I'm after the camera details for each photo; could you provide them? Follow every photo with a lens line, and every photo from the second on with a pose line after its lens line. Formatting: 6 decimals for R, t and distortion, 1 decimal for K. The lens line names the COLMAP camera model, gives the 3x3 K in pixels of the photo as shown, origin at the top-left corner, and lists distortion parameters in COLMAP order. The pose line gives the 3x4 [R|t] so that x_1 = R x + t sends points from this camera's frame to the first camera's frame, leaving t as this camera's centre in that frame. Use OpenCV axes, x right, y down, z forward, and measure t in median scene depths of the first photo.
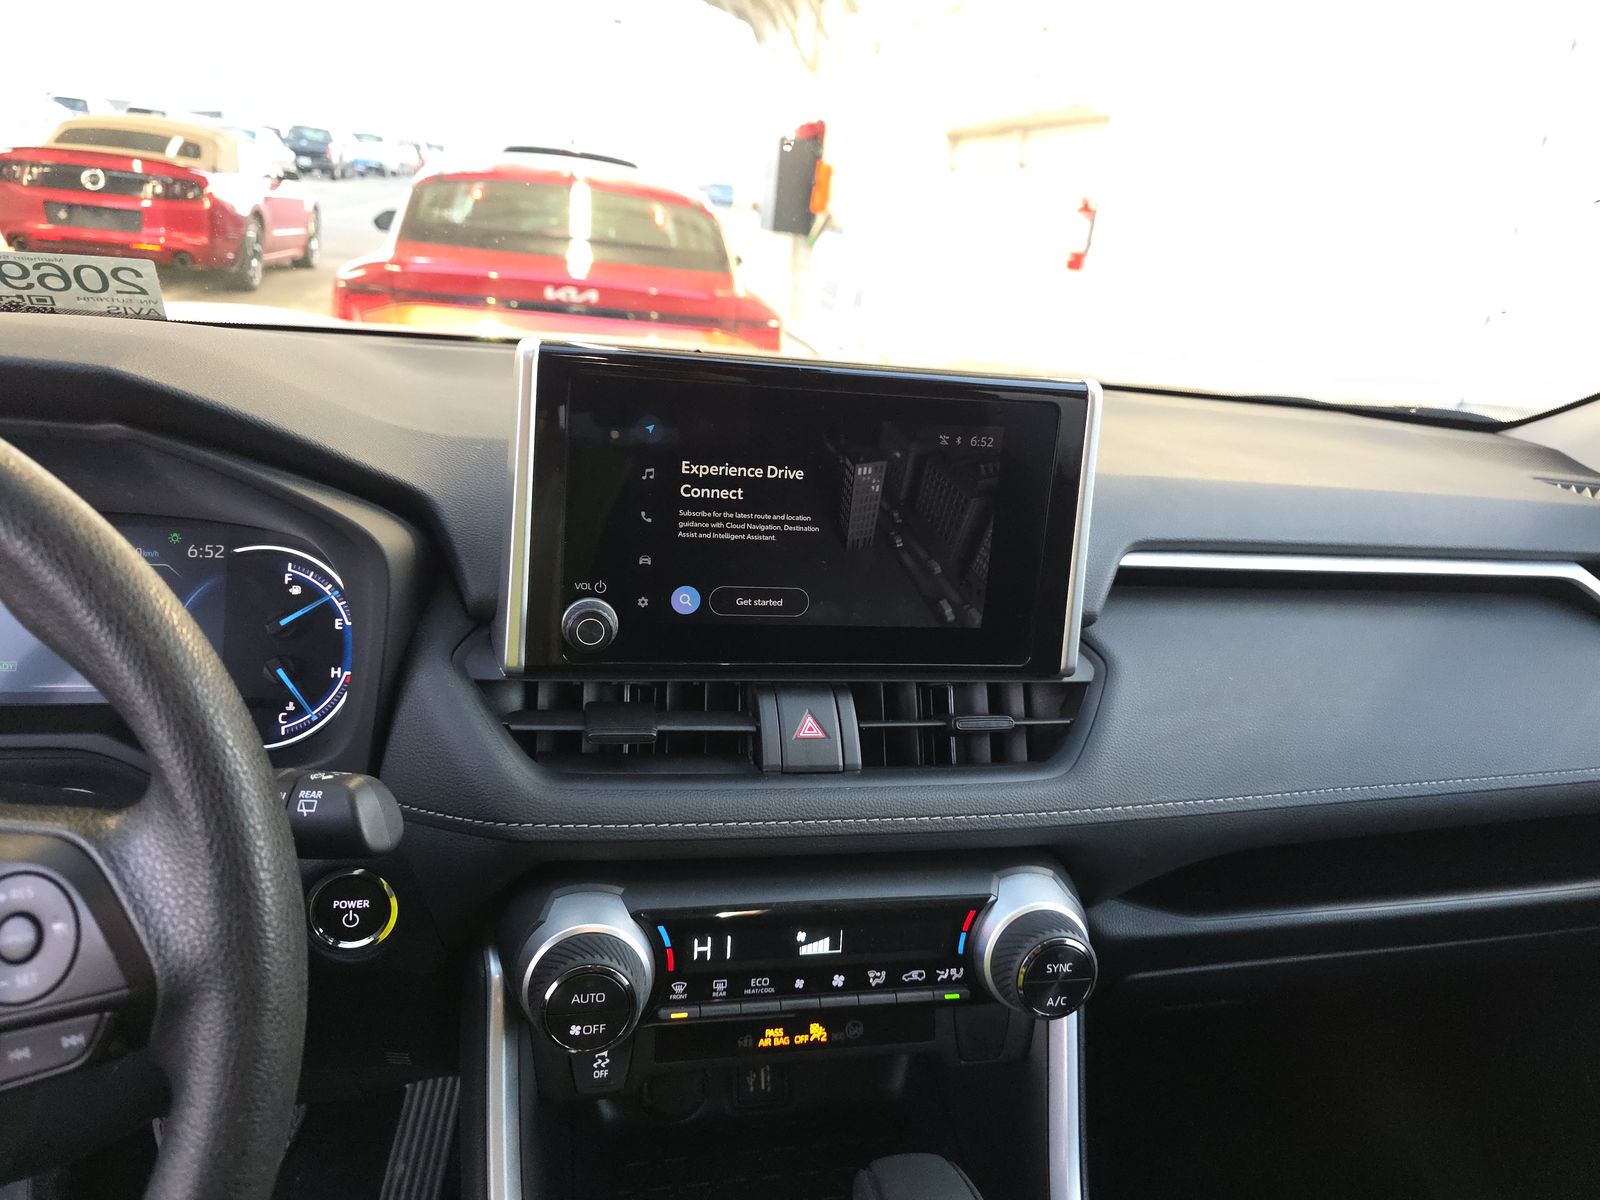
lens RADIAL K [[1054.7, 0, 806.3], [0, 1054.7, 603.6], [0, 0, 1]] dist [0.033185, -0.035249]
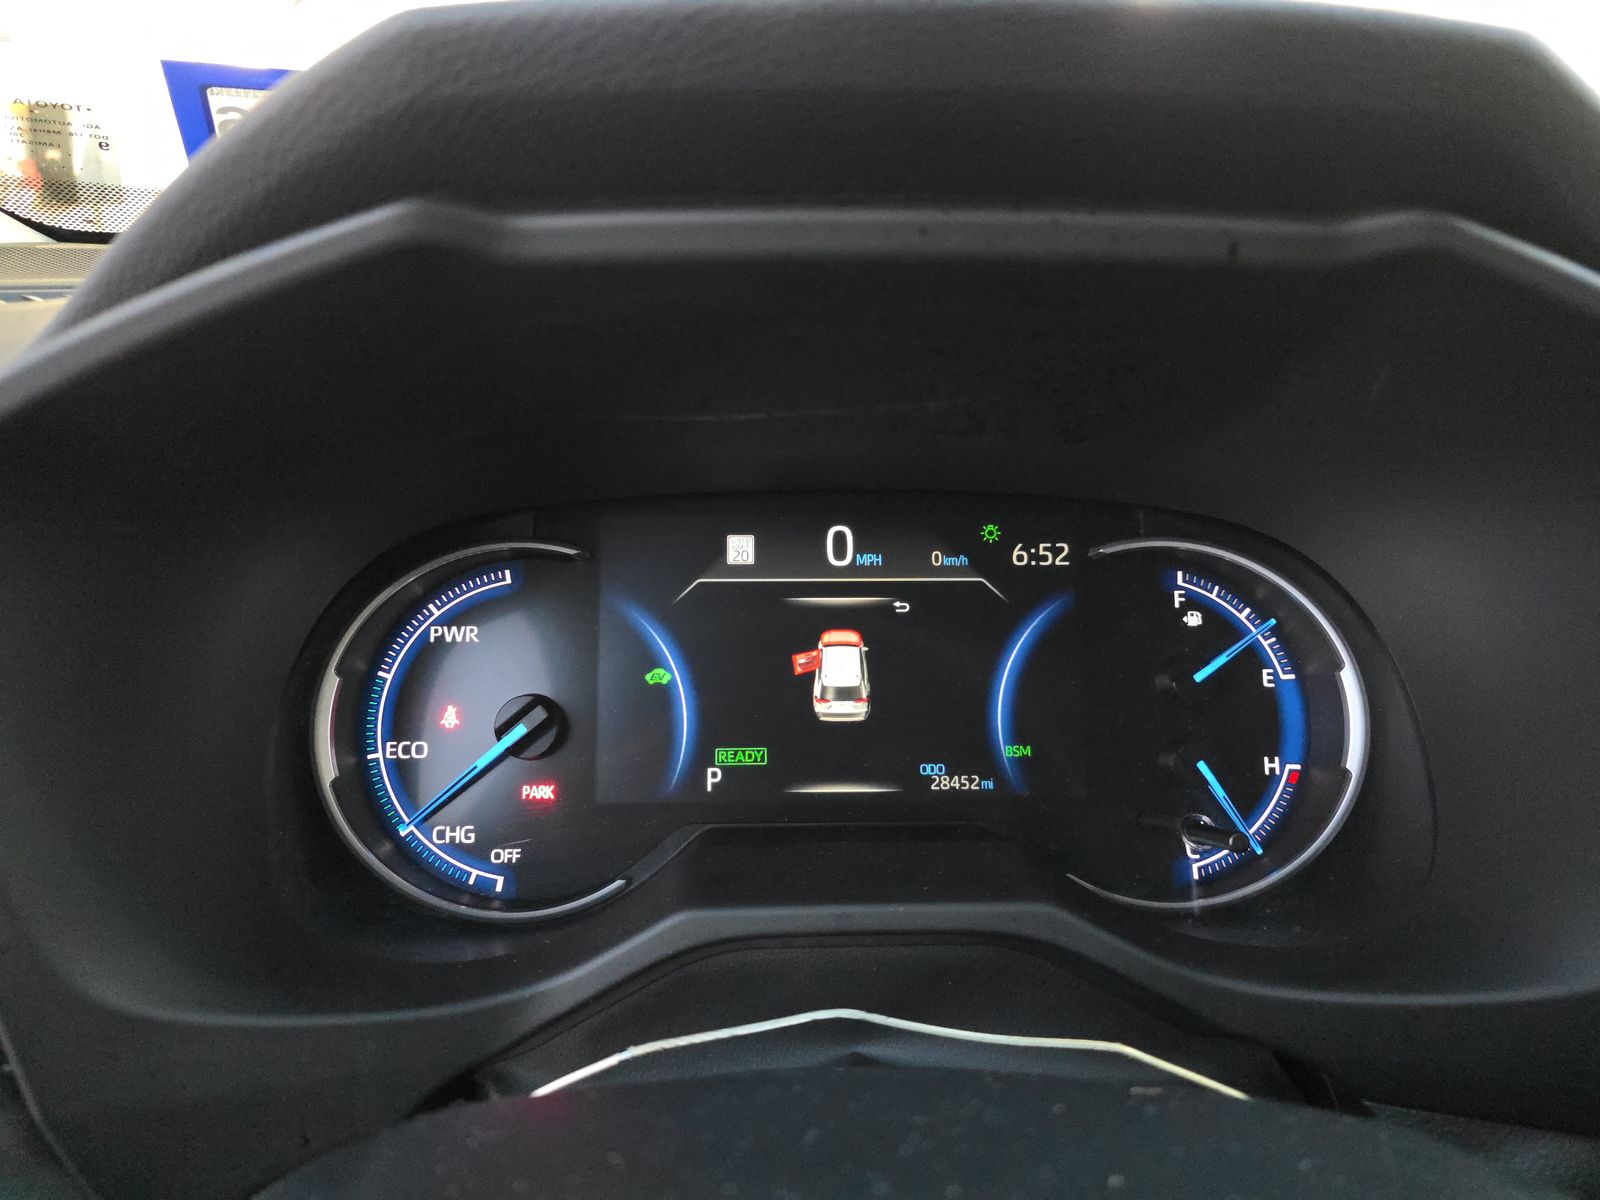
lens RADIAL K [[1054.7, 0, 791.4], [0, 1054.7, 595.2], [0, 0, 1]] dist [0.033185, -0.035249]
pose [[0.983785, -0.022884, -0.177888, -0.689963], [0.015997, 0.999069, -0.040055, -0.007152], [0.178639, 0.036560, 0.983235, 0.472826]]
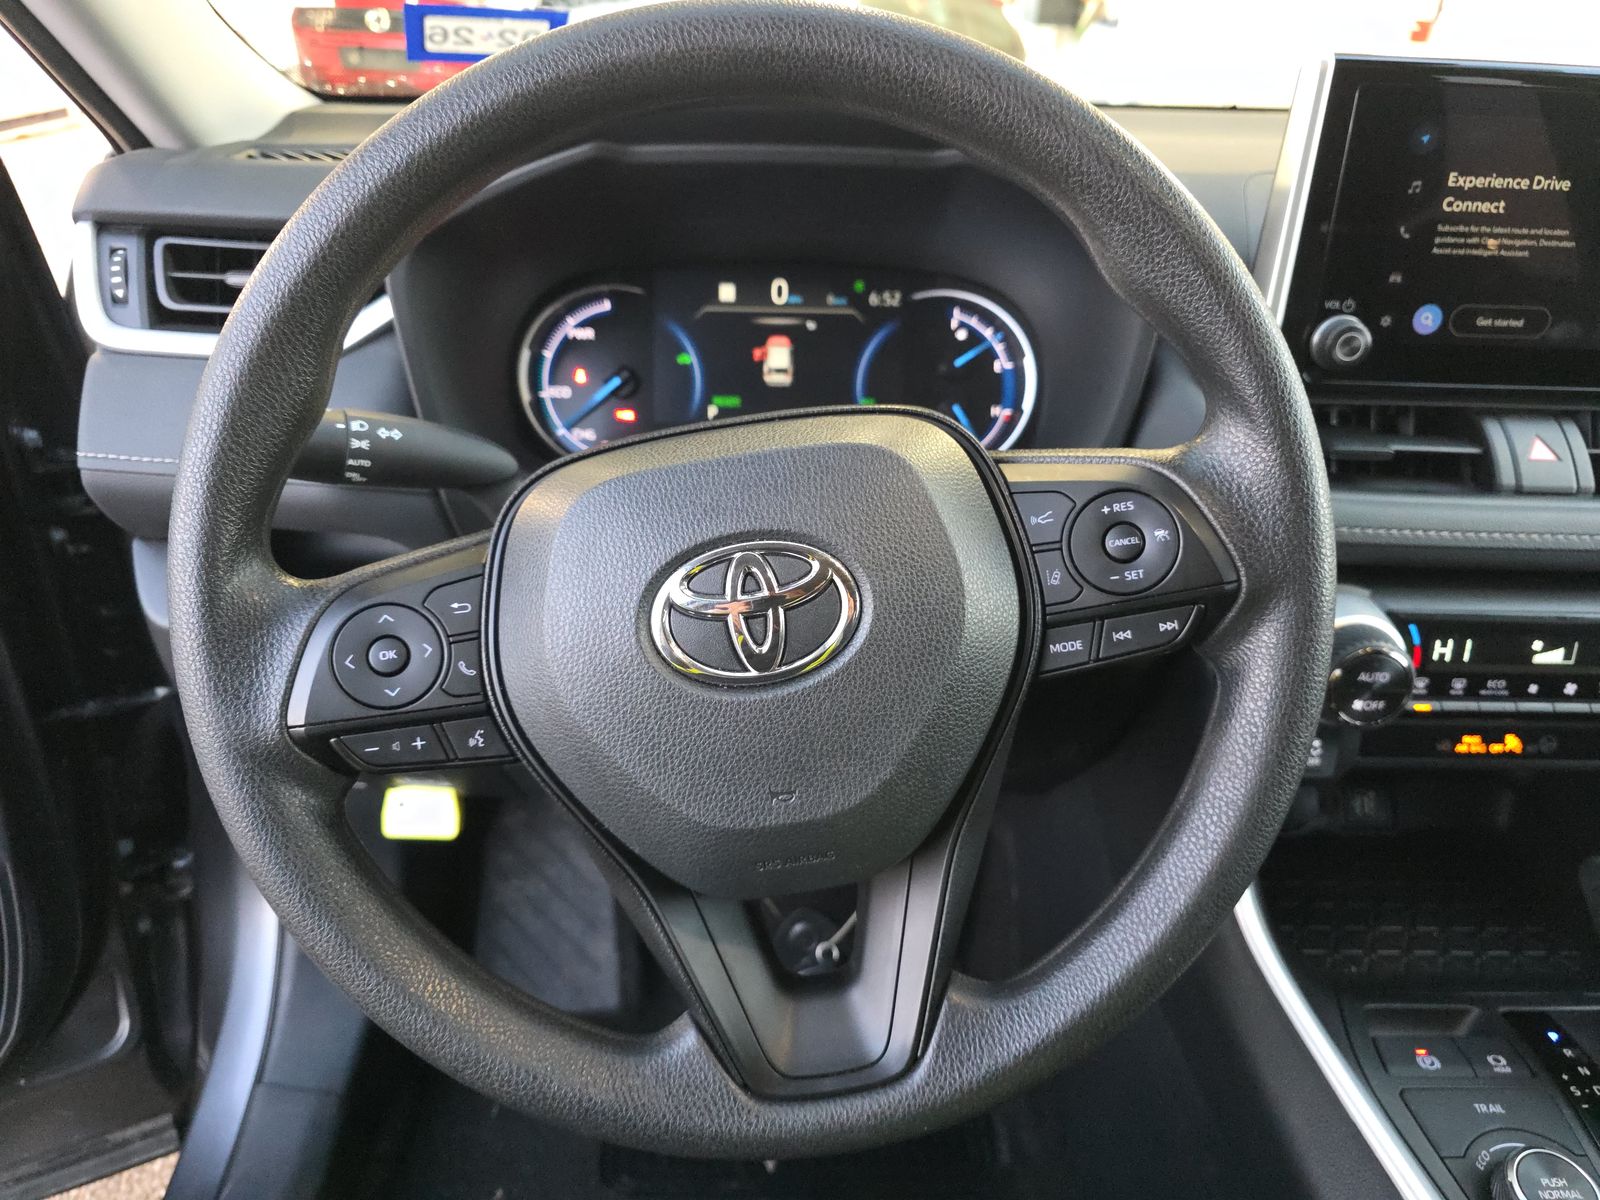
lens RADIAL K [[1054.7, 0, 800.6], [0, 1054.7, 610.7], [0, 0, 1]] dist [0.033185, -0.035249]
pose [[0.978710, 0.037056, -0.201875, -0.482208], [-0.005145, 0.987687, 0.156356, 0.115044], [0.205183, -0.151988, 0.966850, -0.149443]]
